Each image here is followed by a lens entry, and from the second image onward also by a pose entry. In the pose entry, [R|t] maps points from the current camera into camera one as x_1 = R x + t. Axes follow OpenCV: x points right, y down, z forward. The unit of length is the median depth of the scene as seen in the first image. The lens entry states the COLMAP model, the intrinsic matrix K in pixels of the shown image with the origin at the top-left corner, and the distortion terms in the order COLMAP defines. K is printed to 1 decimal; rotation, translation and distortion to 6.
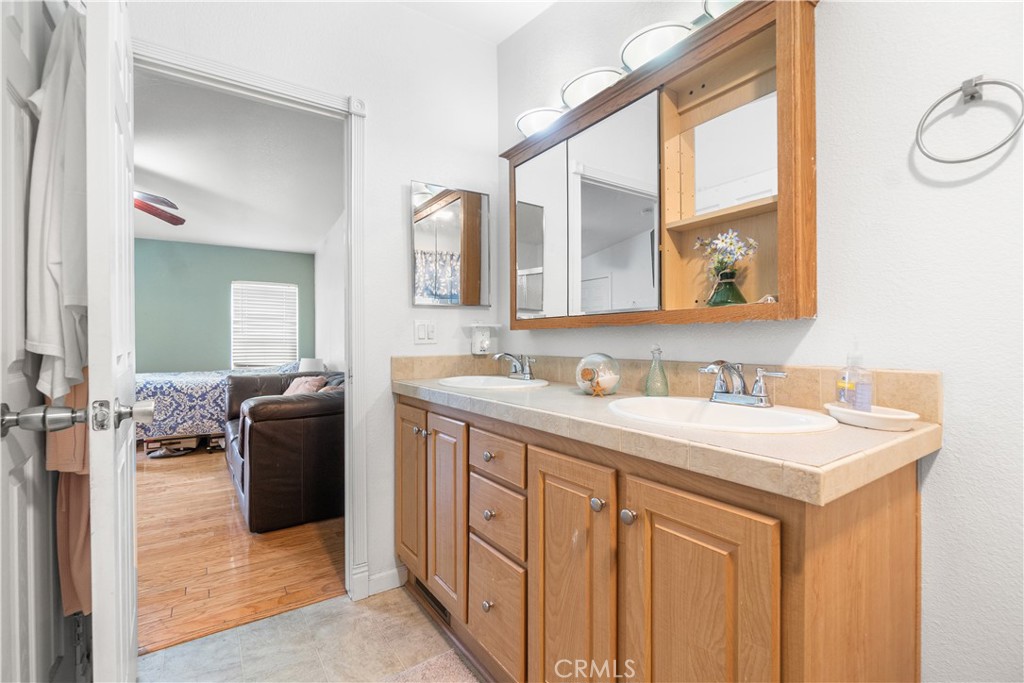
lens RADIAL K [[459.8, 0, 514.8], [0, 459.8, 342.2], [0, 0, 1]] dist [-0.002167, -0.000483]
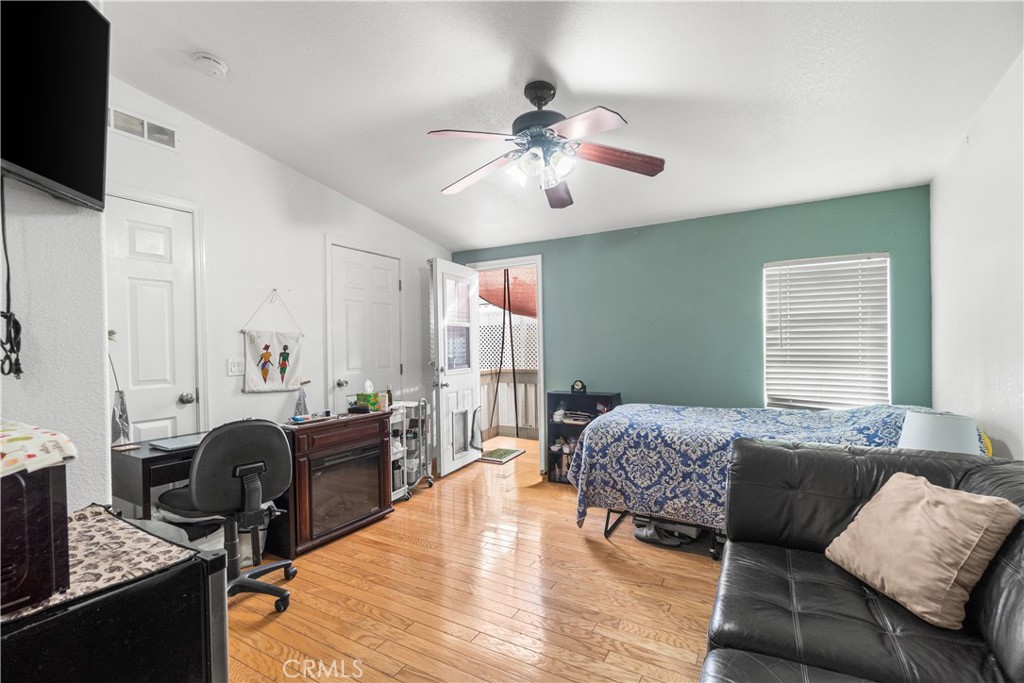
lens RADIAL K [[459.8, 0, 489.7], [0, 459.8, 347.7], [0, 0, 1]] dist [-0.002167, -0.000483]
pose [[0.414220, 0.003287, -0.910171, -0.254419], [0.005920, 0.999963, 0.006306, -0.031700], [0.910158, -0.008000, 0.414185, 0.504444]]
